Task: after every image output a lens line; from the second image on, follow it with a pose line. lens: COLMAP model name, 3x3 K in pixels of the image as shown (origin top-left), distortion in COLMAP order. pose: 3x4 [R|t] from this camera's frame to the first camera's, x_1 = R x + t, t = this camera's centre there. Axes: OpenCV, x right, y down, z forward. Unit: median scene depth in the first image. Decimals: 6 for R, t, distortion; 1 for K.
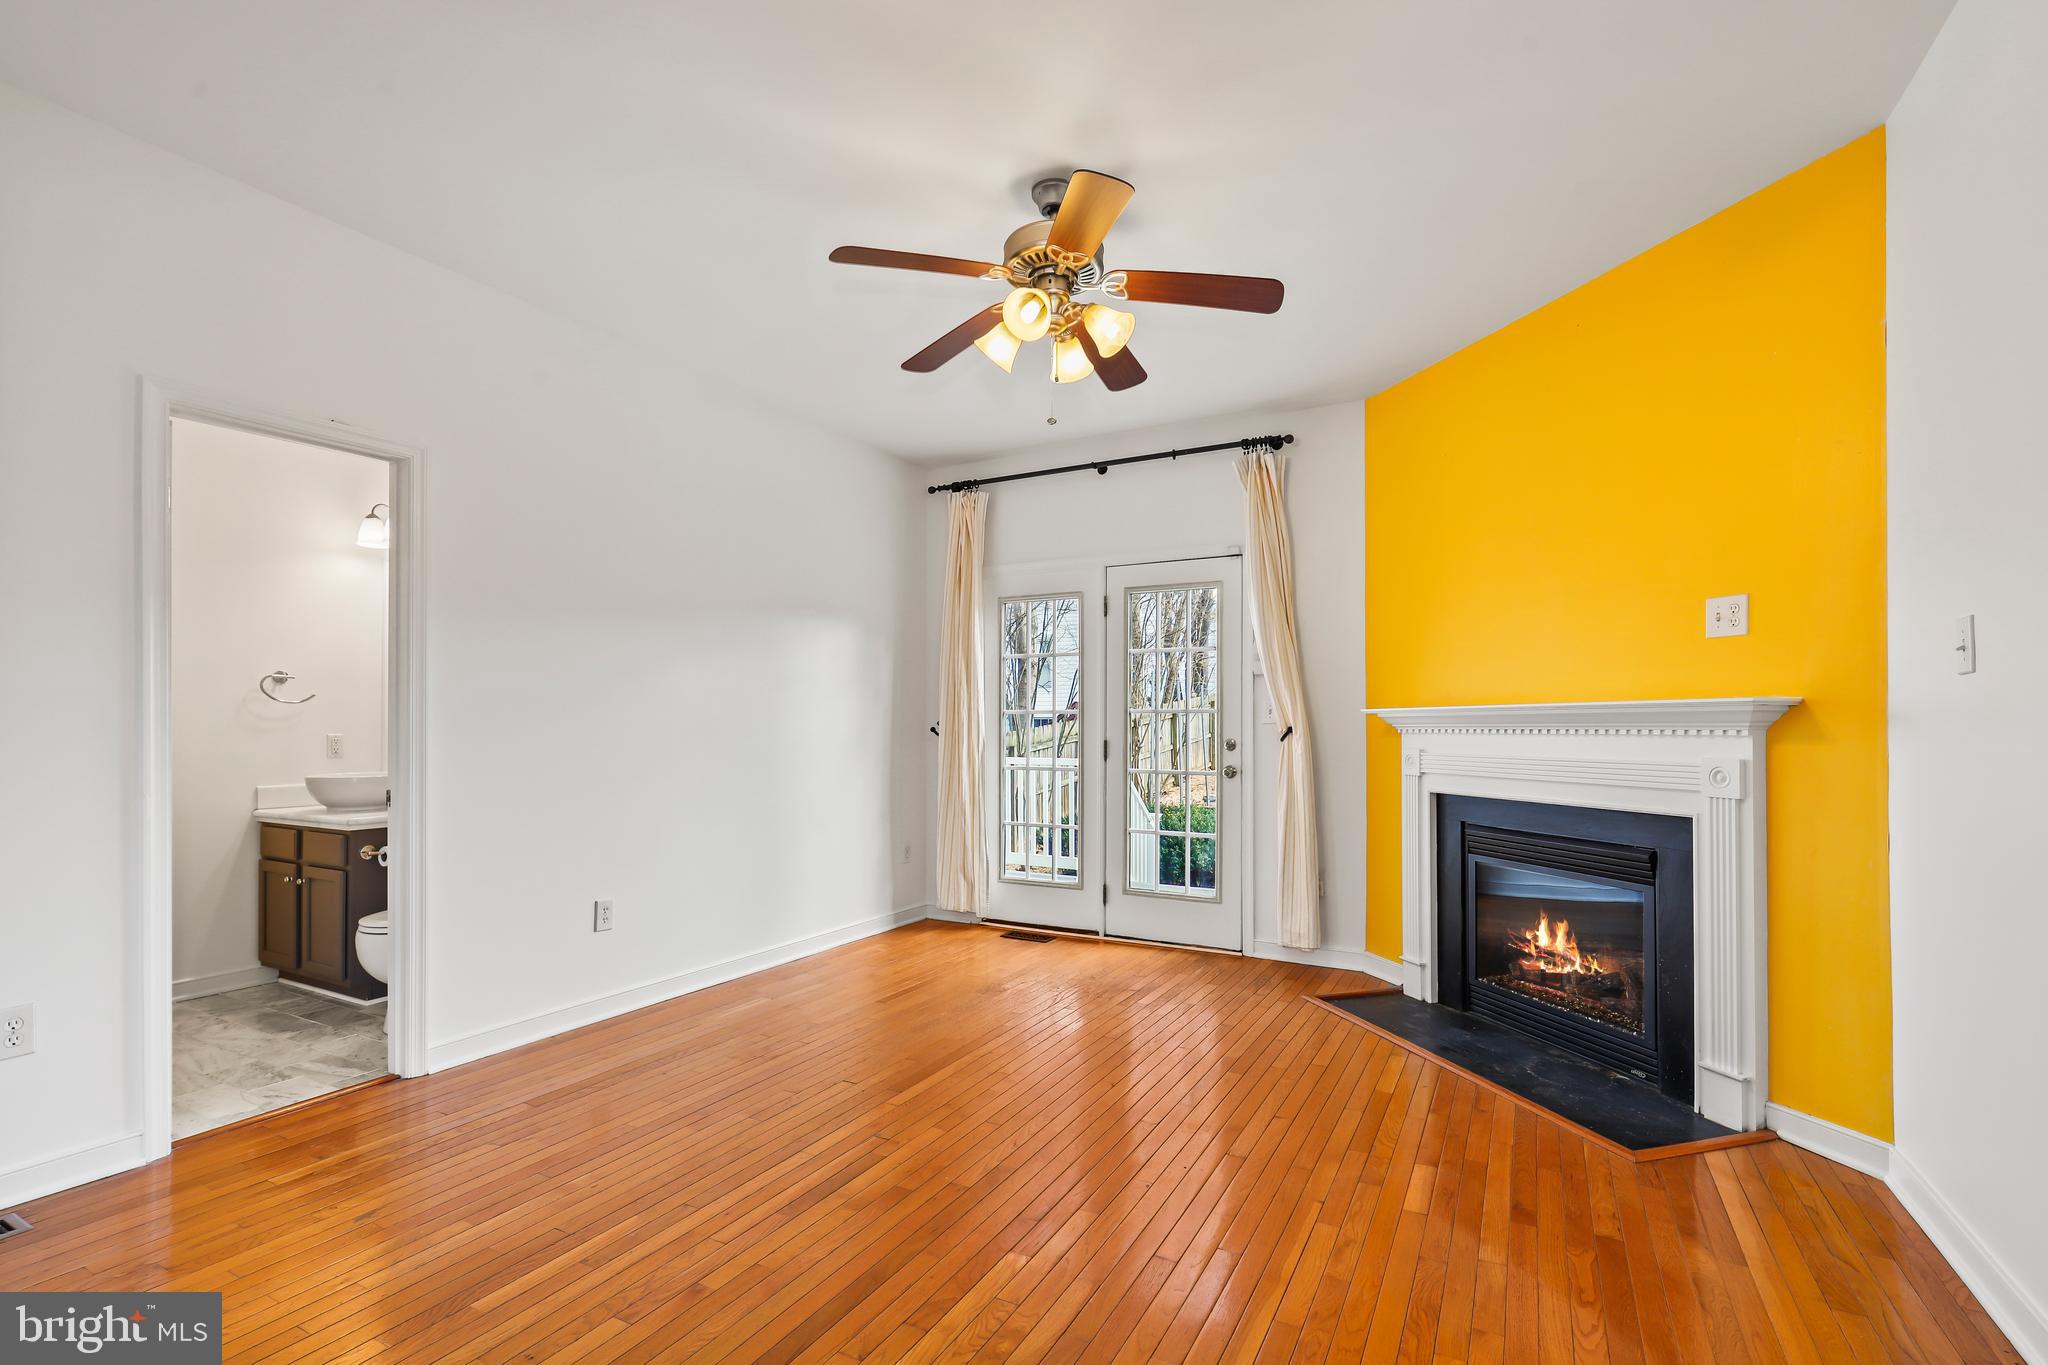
lens RADIAL K [[931.3, 0, 1024.9], [0, 931.3, 717.2], [0, 0, 1]] dist [0.000612, -0.000565]
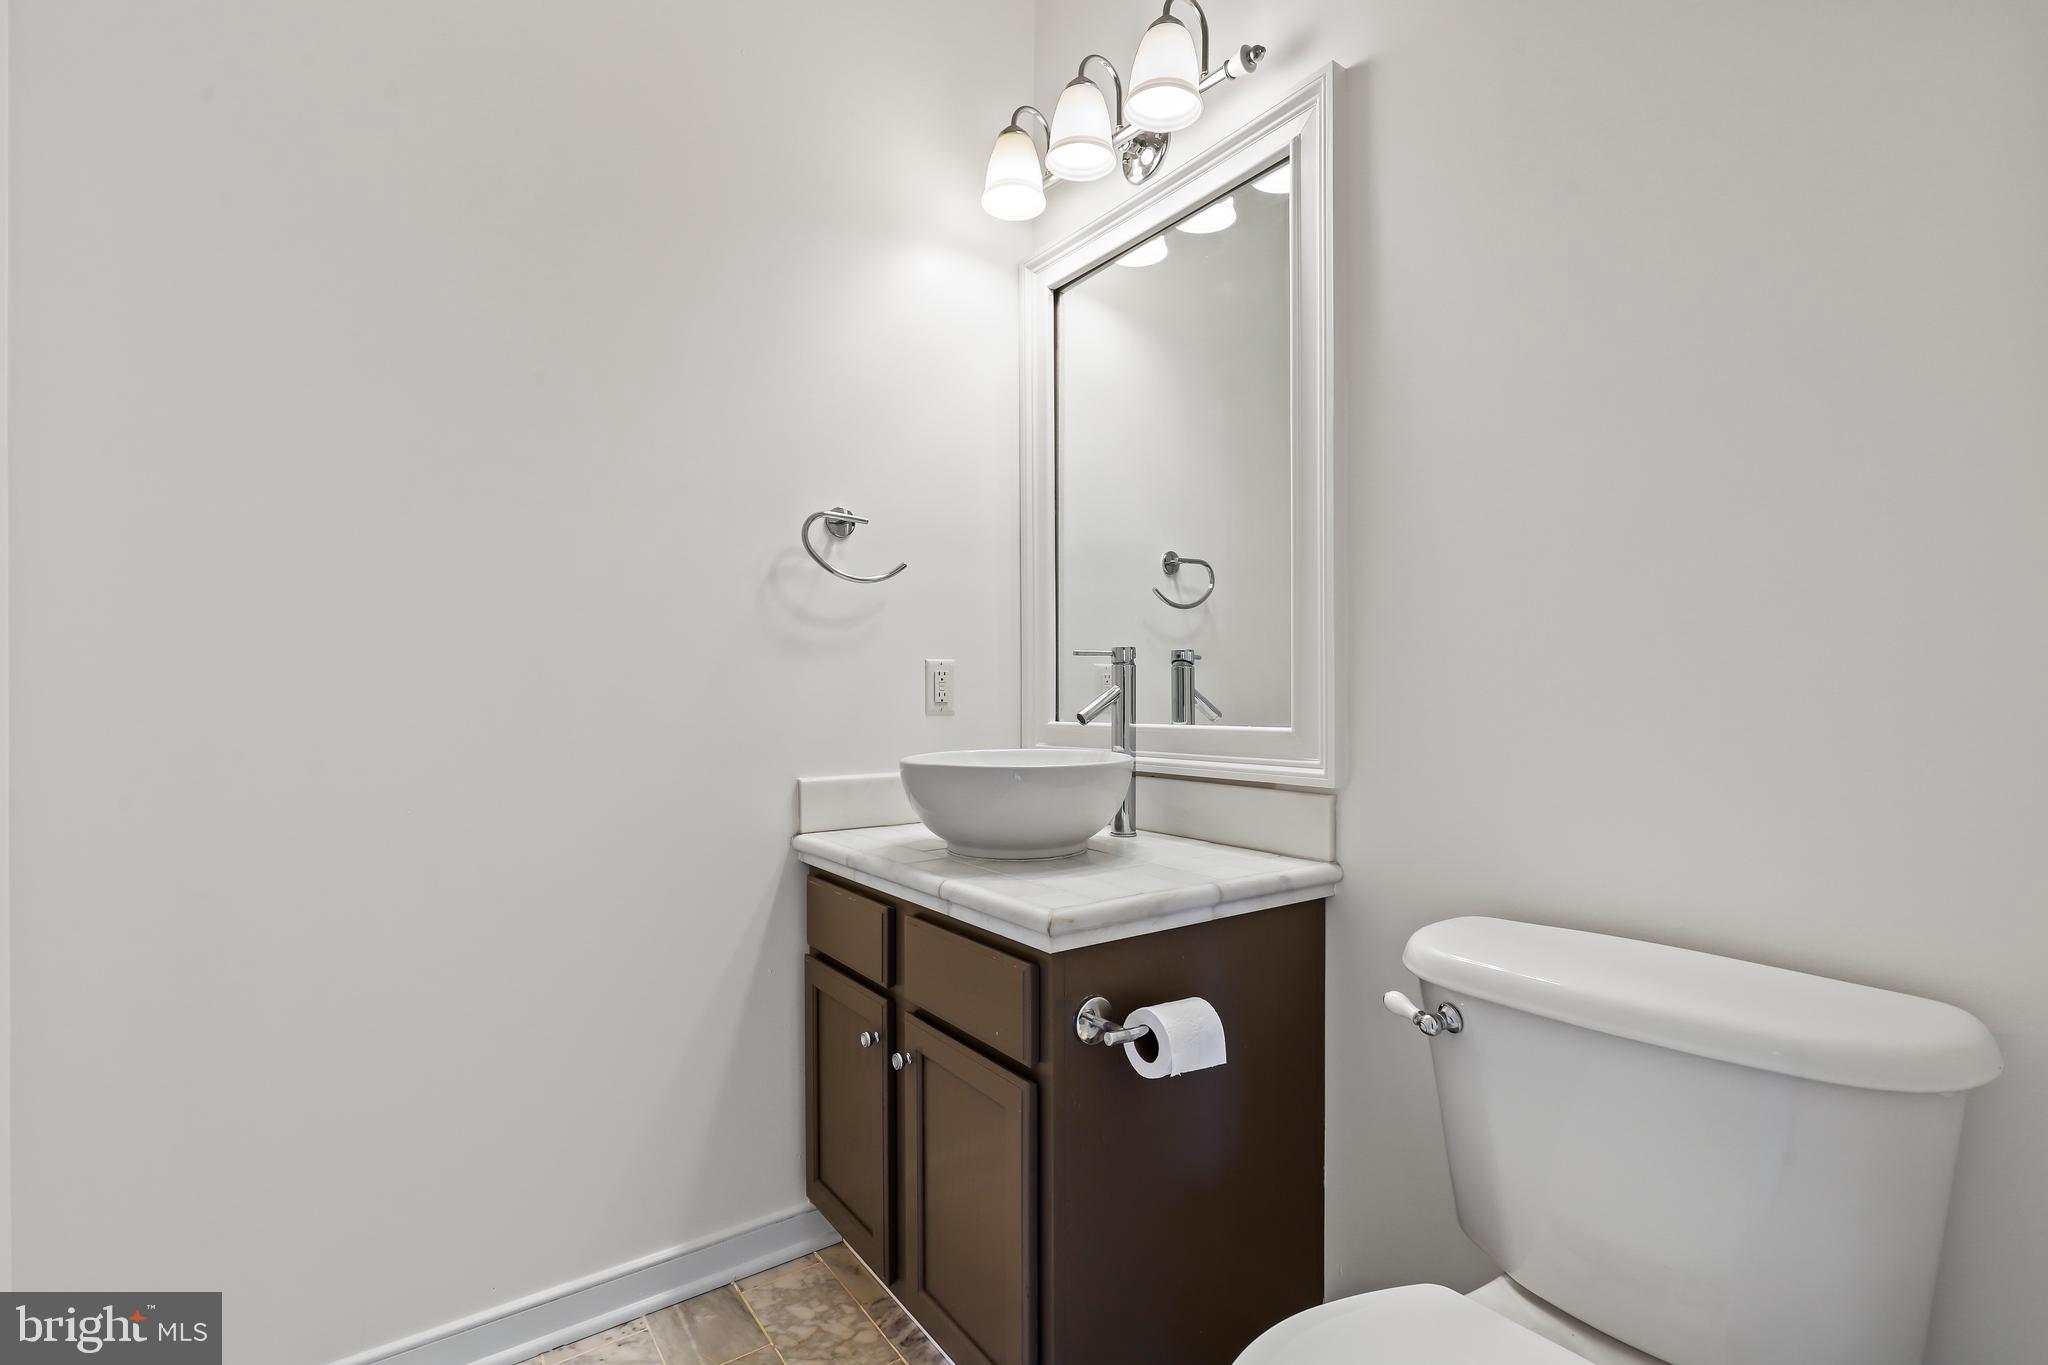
lens RADIAL K [[931.3, 0, 1024.9], [0, 931.3, 717.2], [0, 0, 1]] dist [0.000612, -0.000565]
pose [[0.896487, 0.000159, -0.443069, -0.556241], [0.006484, 0.999888, 0.013479, 0.042755], [0.443022, -0.014956, 0.896386, 0.680232]]
